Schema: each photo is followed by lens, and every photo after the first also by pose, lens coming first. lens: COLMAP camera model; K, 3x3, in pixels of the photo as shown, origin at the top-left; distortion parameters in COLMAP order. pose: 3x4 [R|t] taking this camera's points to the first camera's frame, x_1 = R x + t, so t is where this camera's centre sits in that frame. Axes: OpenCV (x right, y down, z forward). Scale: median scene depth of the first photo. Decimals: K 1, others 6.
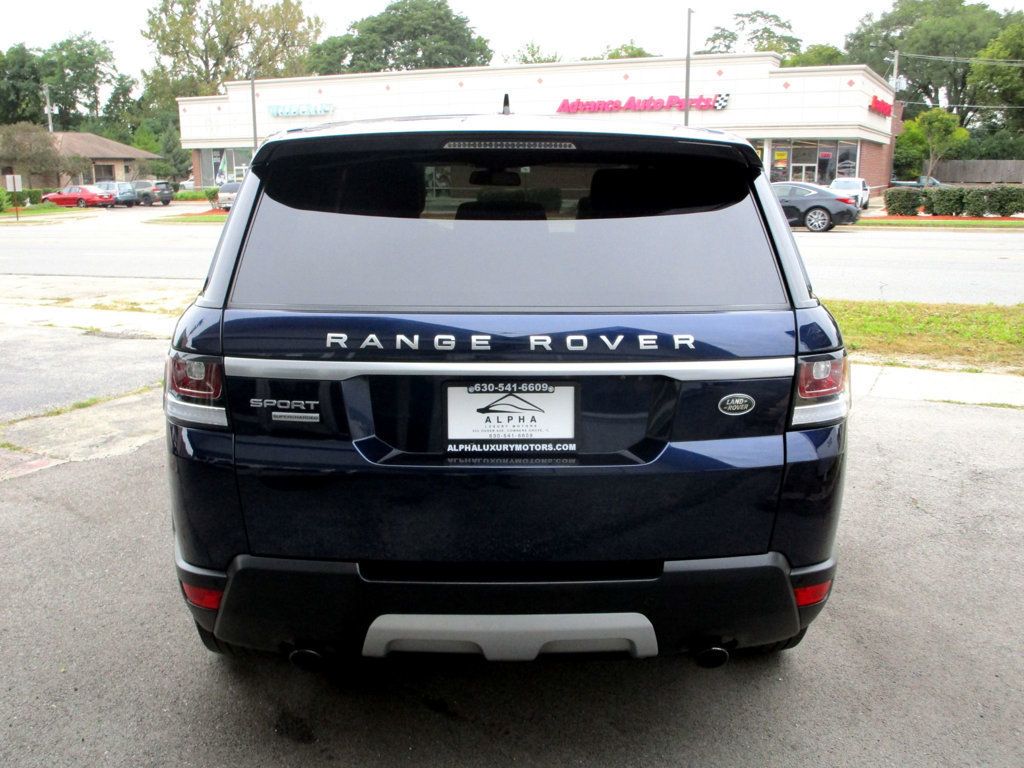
lens RADIAL K [[953.5, 0, 503.4], [0, 953.5, 394.5], [0, 0, 1]] dist [-0.051800, 0.000000]
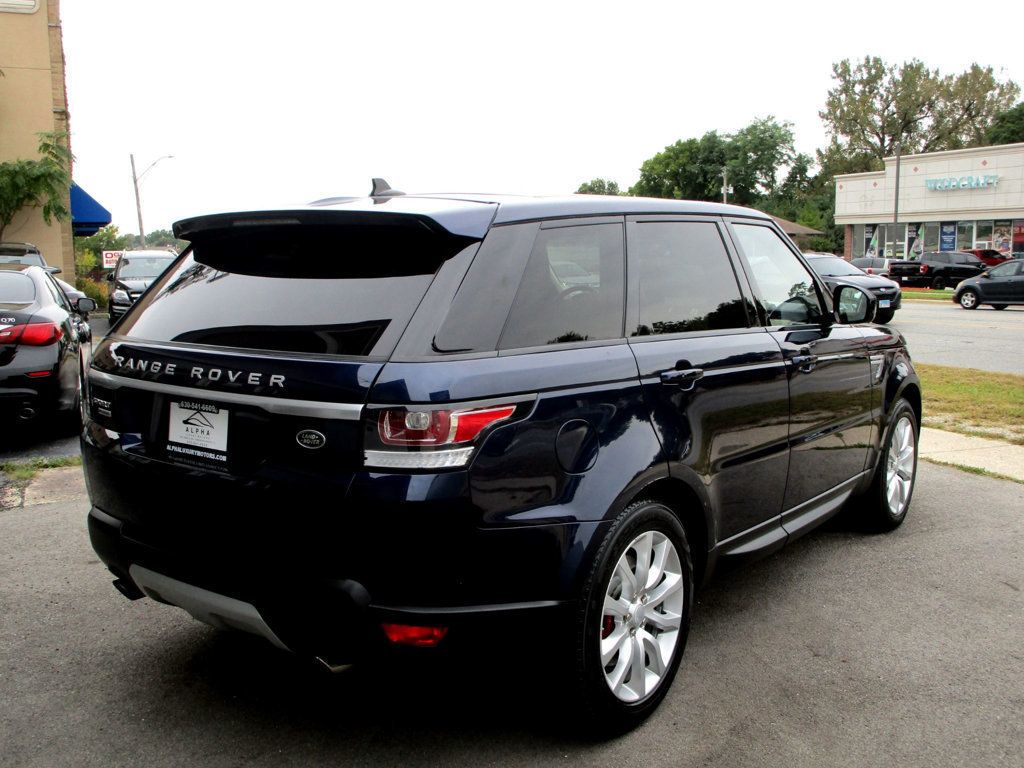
lens RADIAL K [[953.5, 0, 502.9], [0, 953.5, 392.2], [0, 0, 1]] dist [-0.051800, 0.000000]
pose [[0.786883, 0.083578, -0.611416, 1.118194], [-0.131851, 0.990677, -0.034269, -0.036934], [0.602852, 0.107582, 0.790567, 0.221265]]
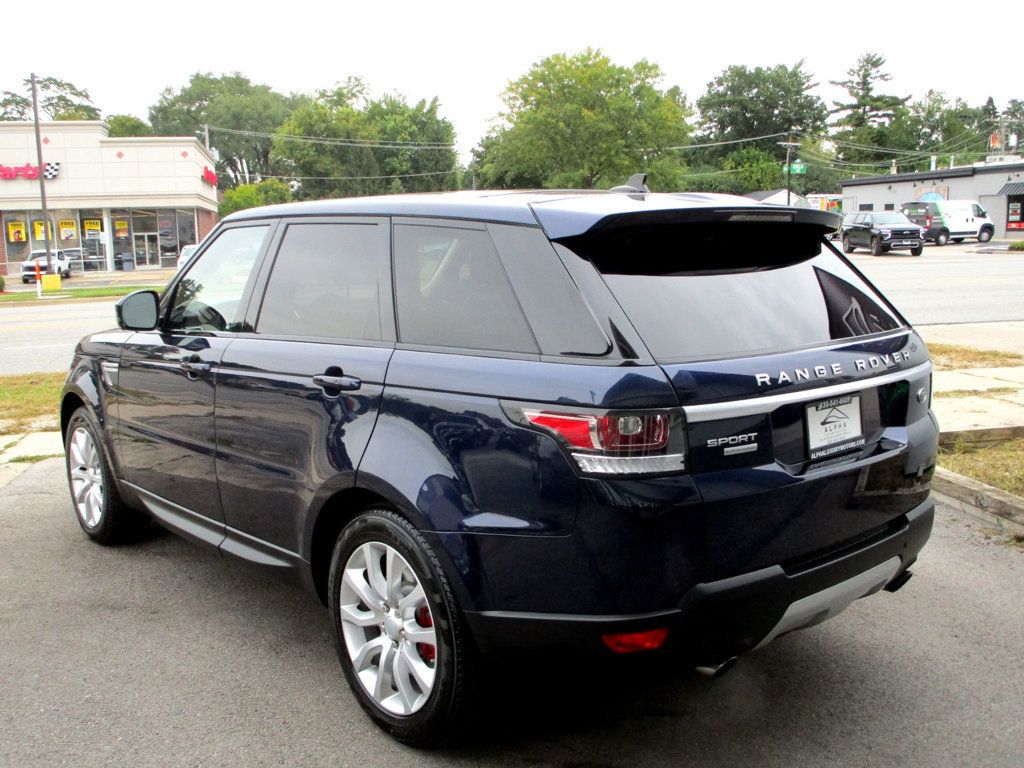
lens RADIAL K [[953.5, 0, 506.1], [0, 953.5, 381.8], [0, 0, 1]] dist [-0.051800, 0.000000]
pose [[0.775773, -0.105681, 0.622100, -1.129360], [0.156657, 0.987266, -0.027641, -0.069087], [-0.611257, 0.118899, 0.782450, 0.257183]]
